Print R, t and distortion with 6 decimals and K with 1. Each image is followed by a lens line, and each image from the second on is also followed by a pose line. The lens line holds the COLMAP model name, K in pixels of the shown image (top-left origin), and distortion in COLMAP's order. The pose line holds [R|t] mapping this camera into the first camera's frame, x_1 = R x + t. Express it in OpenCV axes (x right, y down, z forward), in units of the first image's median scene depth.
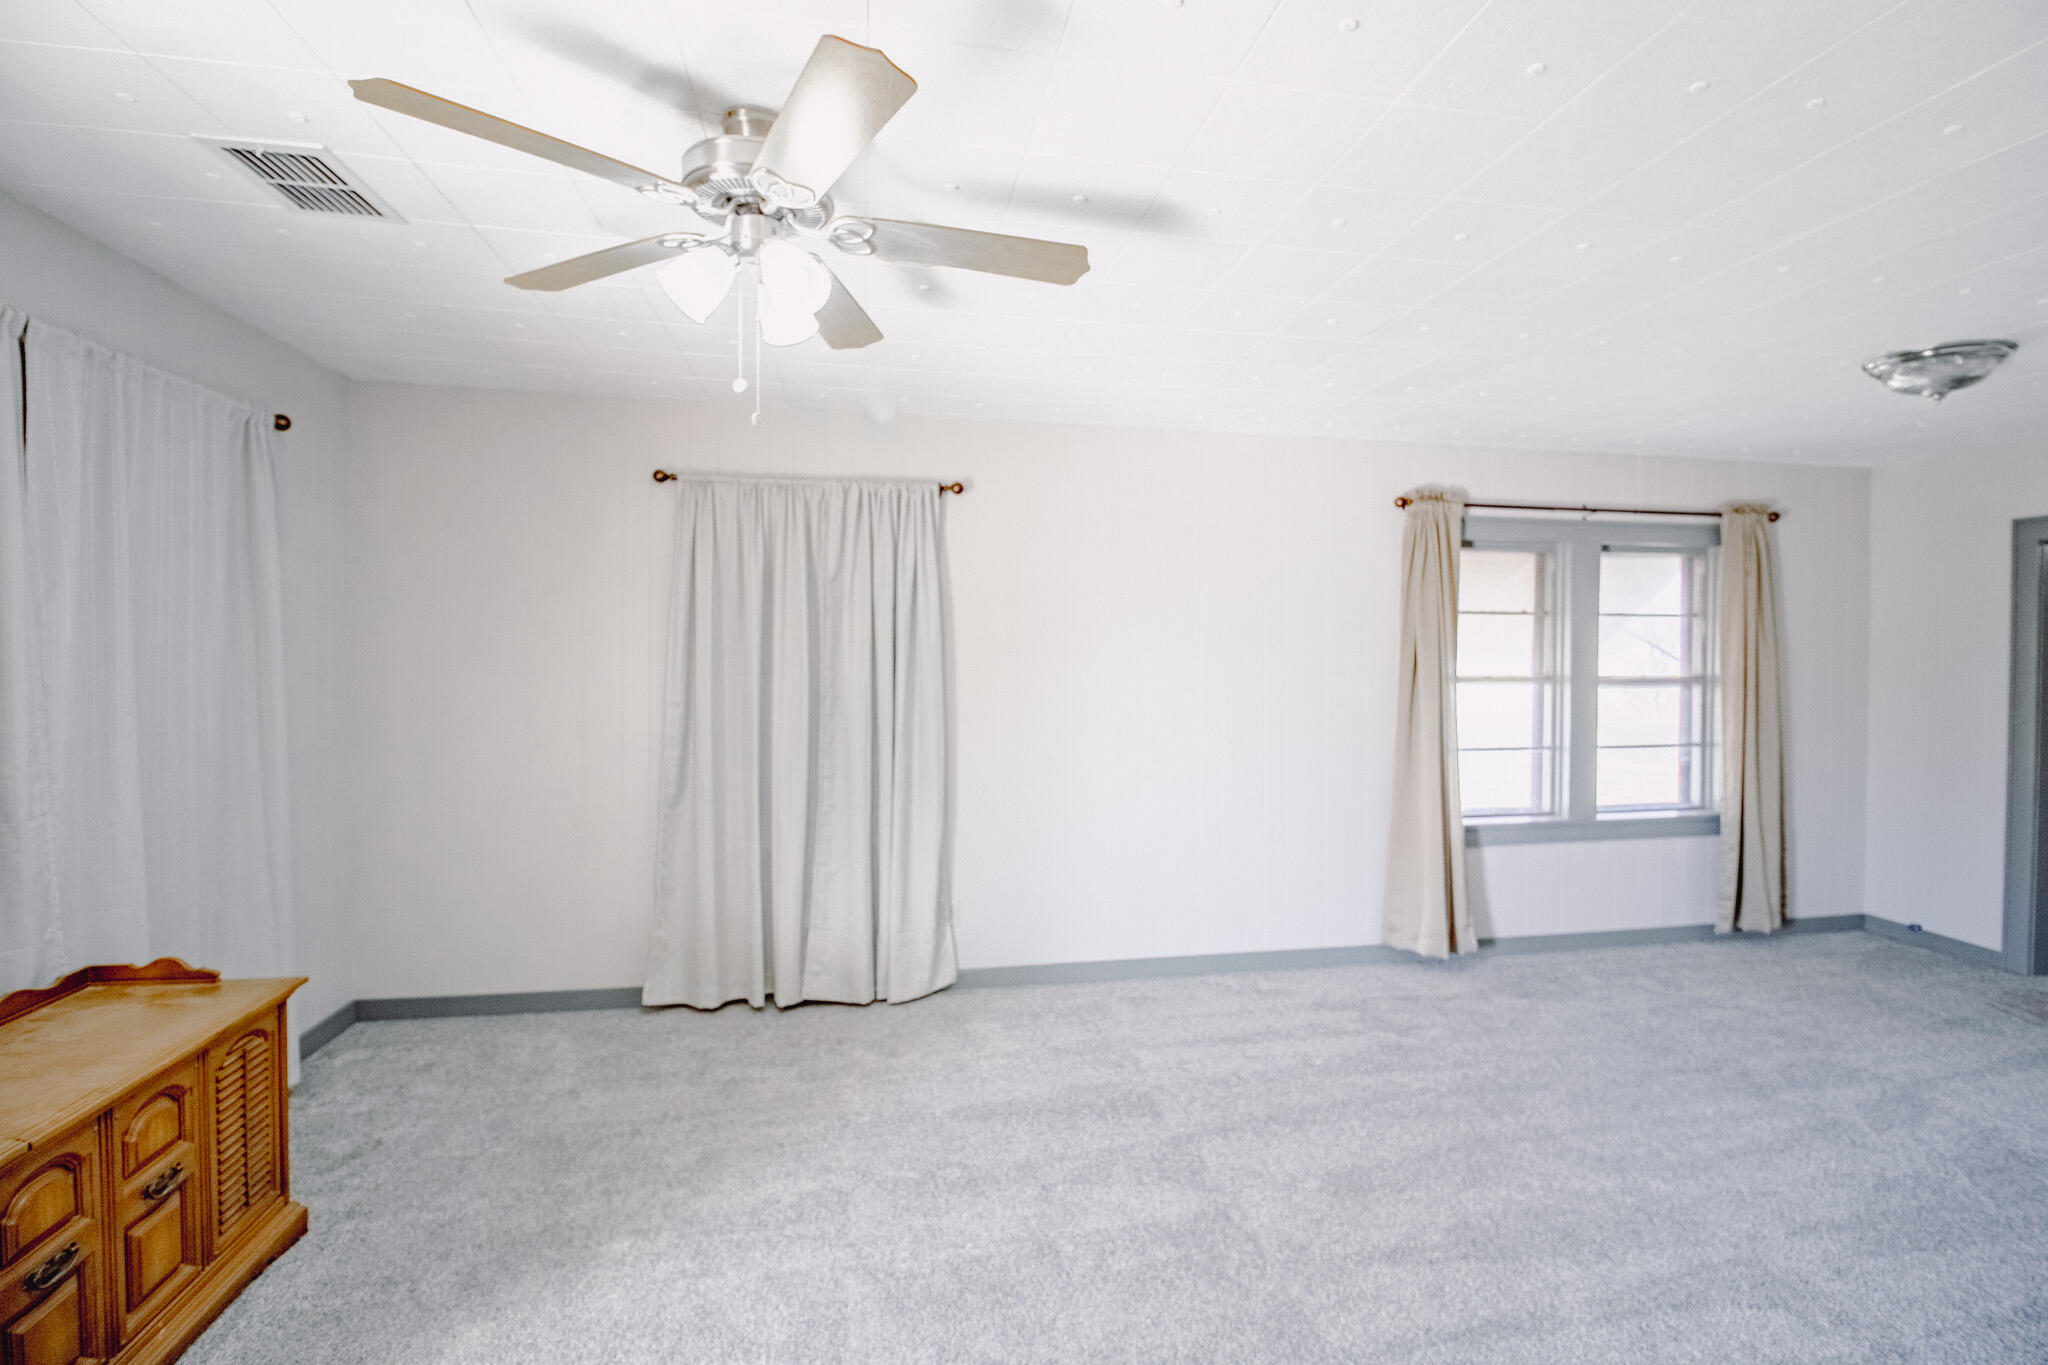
lens RADIAL K [[957.6, 0, 1024.0], [0, 957.6, 682.5], [0, 0, 1]] dist [-0.000990, -0.015698]
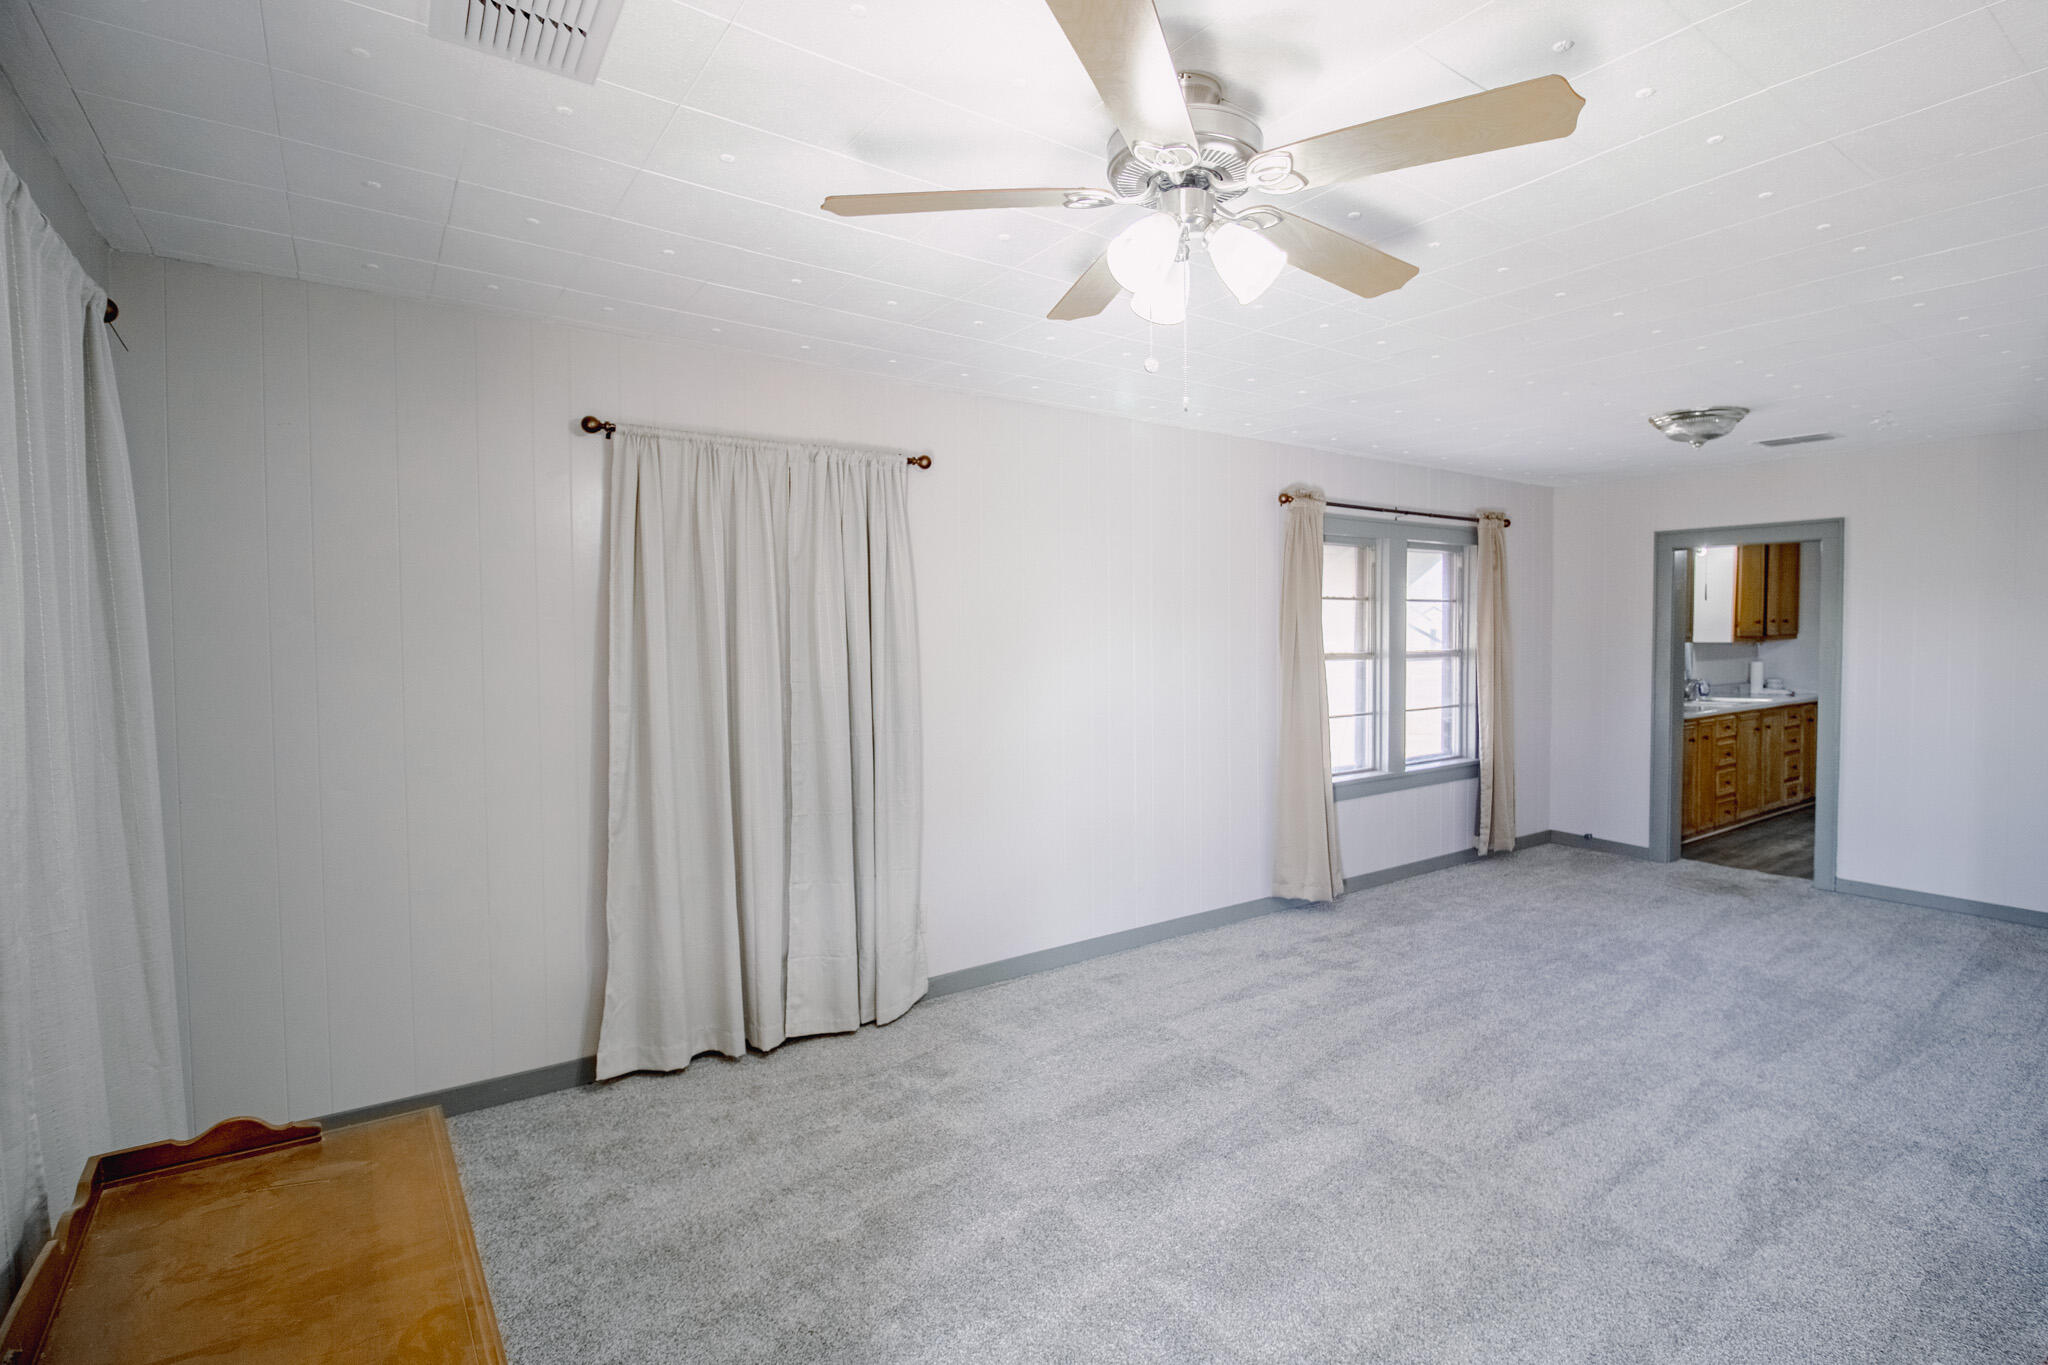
lens RADIAL K [[1009.1, 0, 1024.0], [0, 1009.1, 682.5], [0, 0, 1]] dist [-0.001758, -0.018261]
pose [[0.900768, -0.031965, 0.433123, -0.420328], [0.023051, 0.999401, 0.025818, -0.013103], [-0.433689, -0.013272, 0.900965, 0.077700]]
